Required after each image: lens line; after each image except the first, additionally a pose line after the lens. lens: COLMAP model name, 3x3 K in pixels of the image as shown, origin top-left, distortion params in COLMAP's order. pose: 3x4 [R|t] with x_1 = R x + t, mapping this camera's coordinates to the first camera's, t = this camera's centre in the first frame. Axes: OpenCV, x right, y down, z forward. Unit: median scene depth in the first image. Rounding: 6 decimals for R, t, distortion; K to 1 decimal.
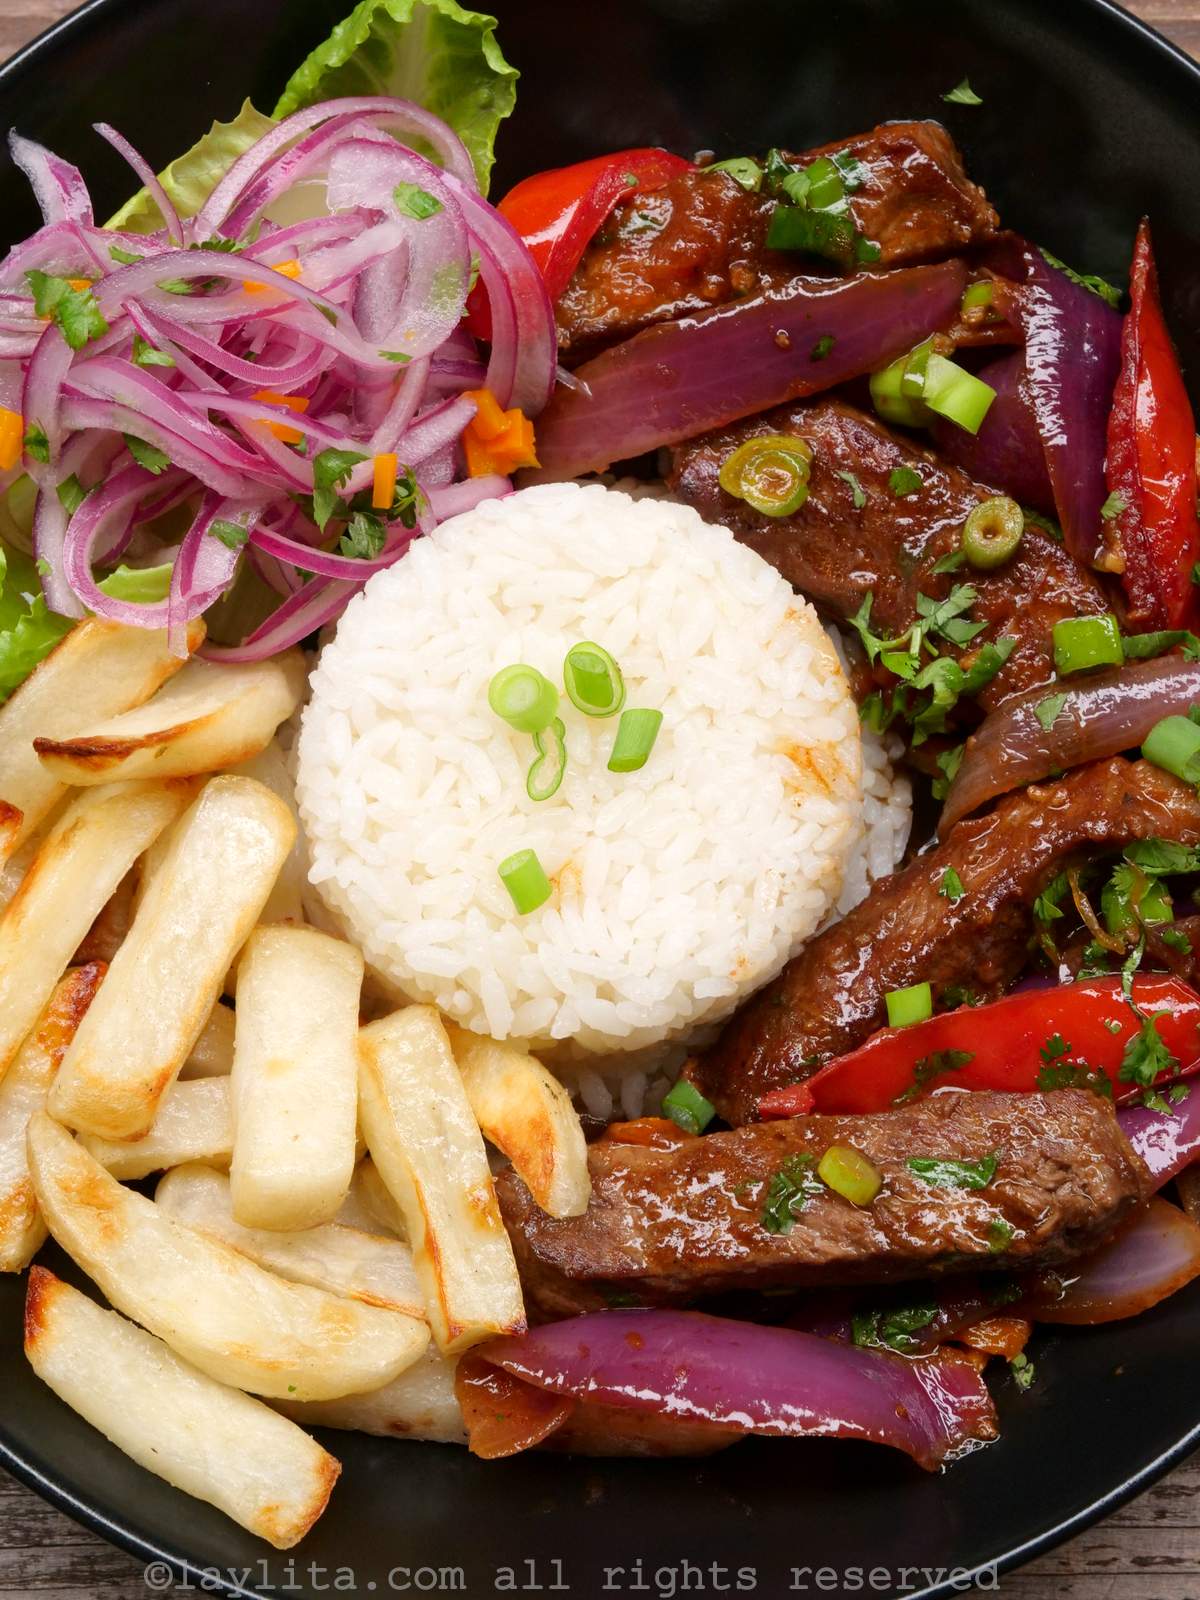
lens RADIAL K [[3505.3, 0, 598.9], [0, 3505.3, 799.3], [0, 0, 1]] dist [0.090594, 0.000000]
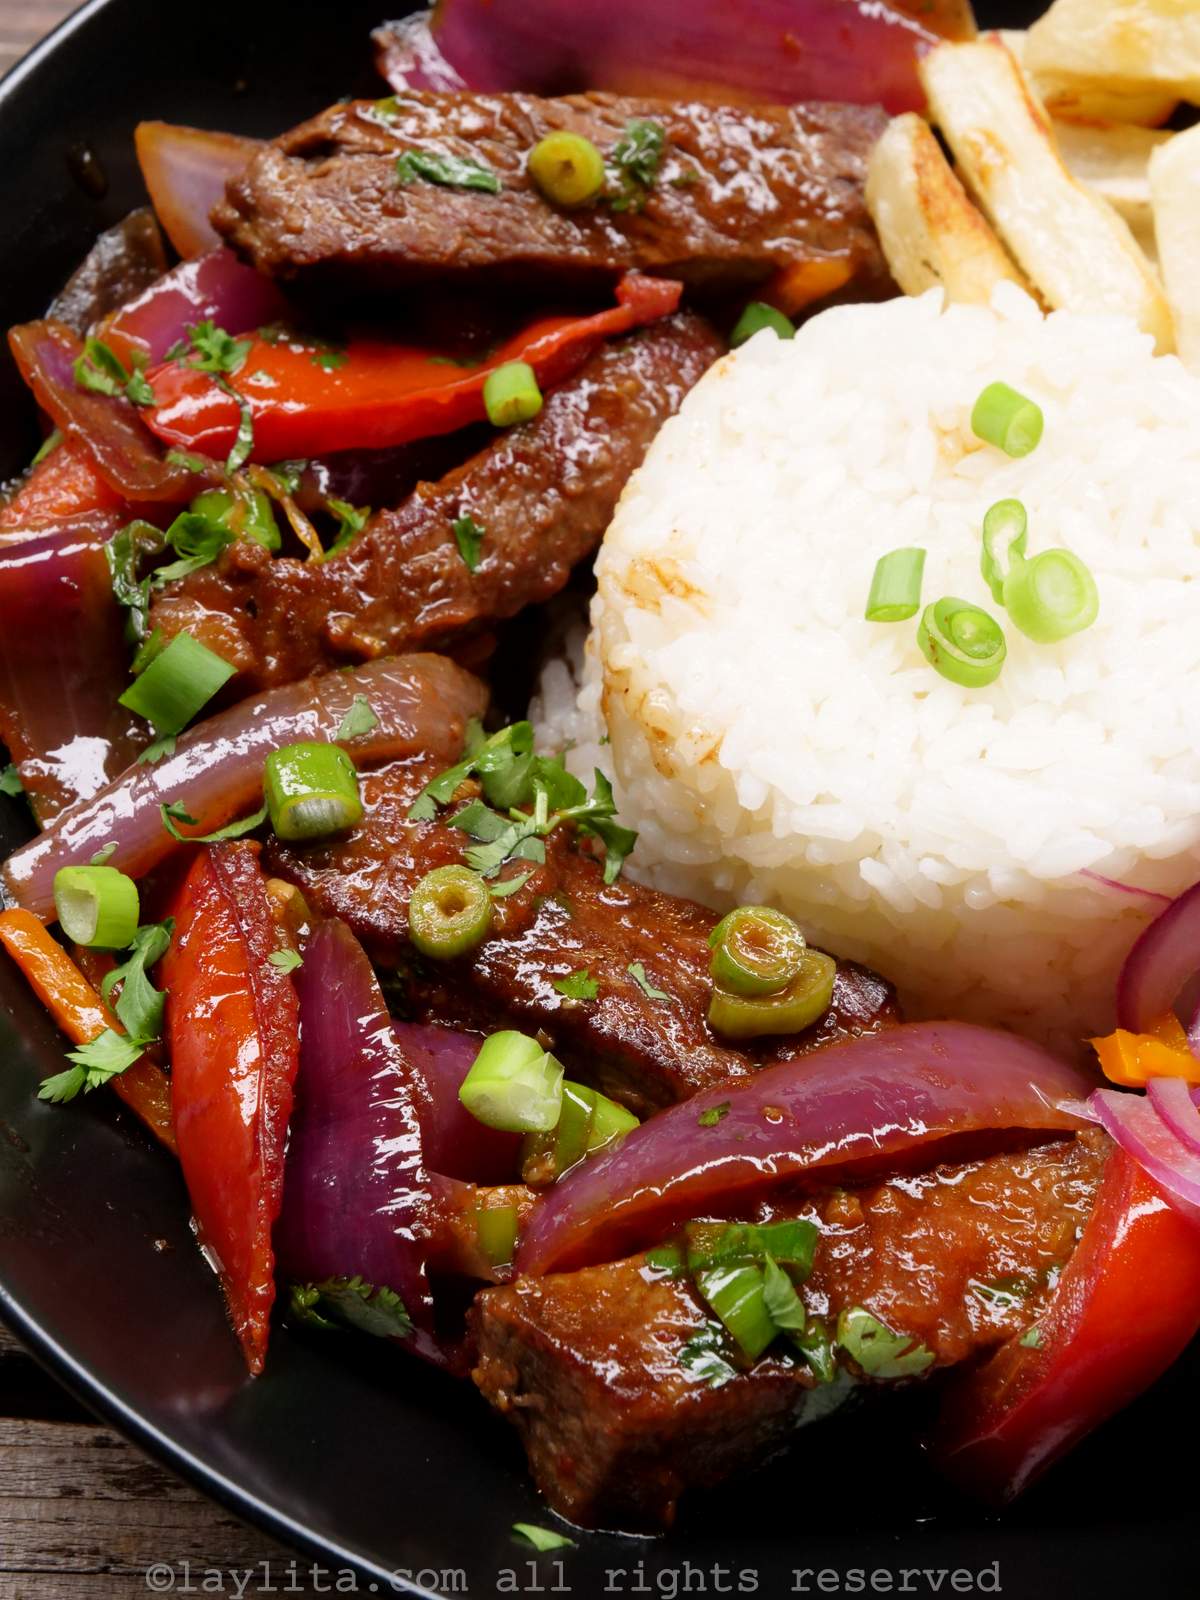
lens RADIAL K [[3505.3, 0, 598.6], [0, 3505.3, 799.9], [0, 0, 1]] dist [0.090594, 0.000000]
pose [[-0.993596, 0.108170, -0.032650, 0.104349], [-0.102957, -0.747696, 0.656011, -0.543001], [0.046548, 0.655172, 0.754045, 0.447694]]
